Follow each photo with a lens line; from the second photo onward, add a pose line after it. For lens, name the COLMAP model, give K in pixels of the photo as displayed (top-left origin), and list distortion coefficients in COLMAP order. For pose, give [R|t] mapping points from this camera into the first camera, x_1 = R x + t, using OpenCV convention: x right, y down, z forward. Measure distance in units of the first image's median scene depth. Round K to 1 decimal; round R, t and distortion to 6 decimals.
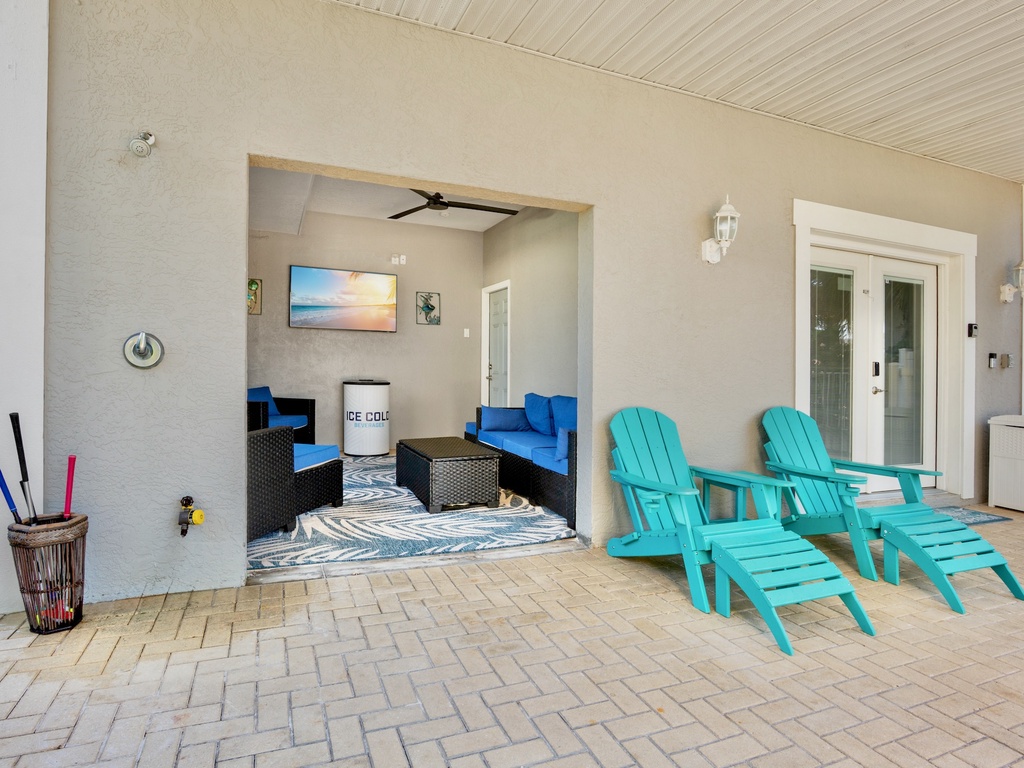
lens RADIAL K [[569.8, 0, 511.4], [0, 569.8, 384.1], [0, 0, 1]] dist [-0.014469, -0.001937]
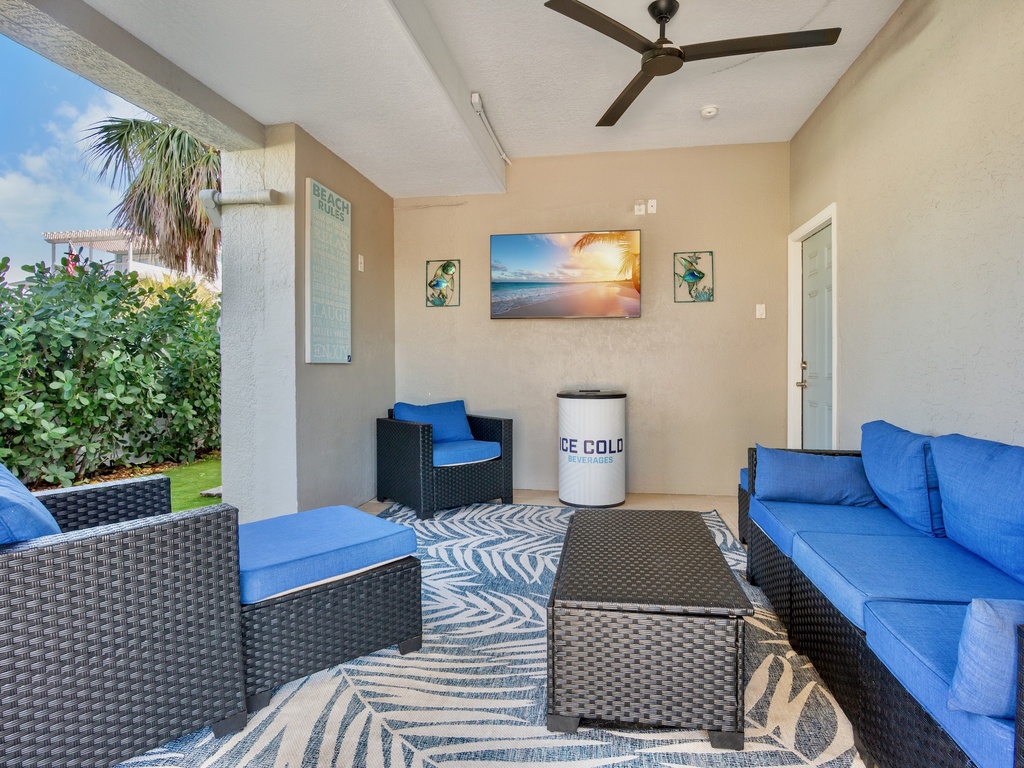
lens RADIAL K [[569.8, 0, 506.9], [0, 569.8, 391.4], [0, 0, 1]] dist [-0.014469, -0.001937]
pose [[0.839766, -0.004315, -0.542932, 0.026700], [0.008710, 0.999947, 0.005524, -0.010897], [0.542879, -0.009368, 0.839759, 0.392124]]
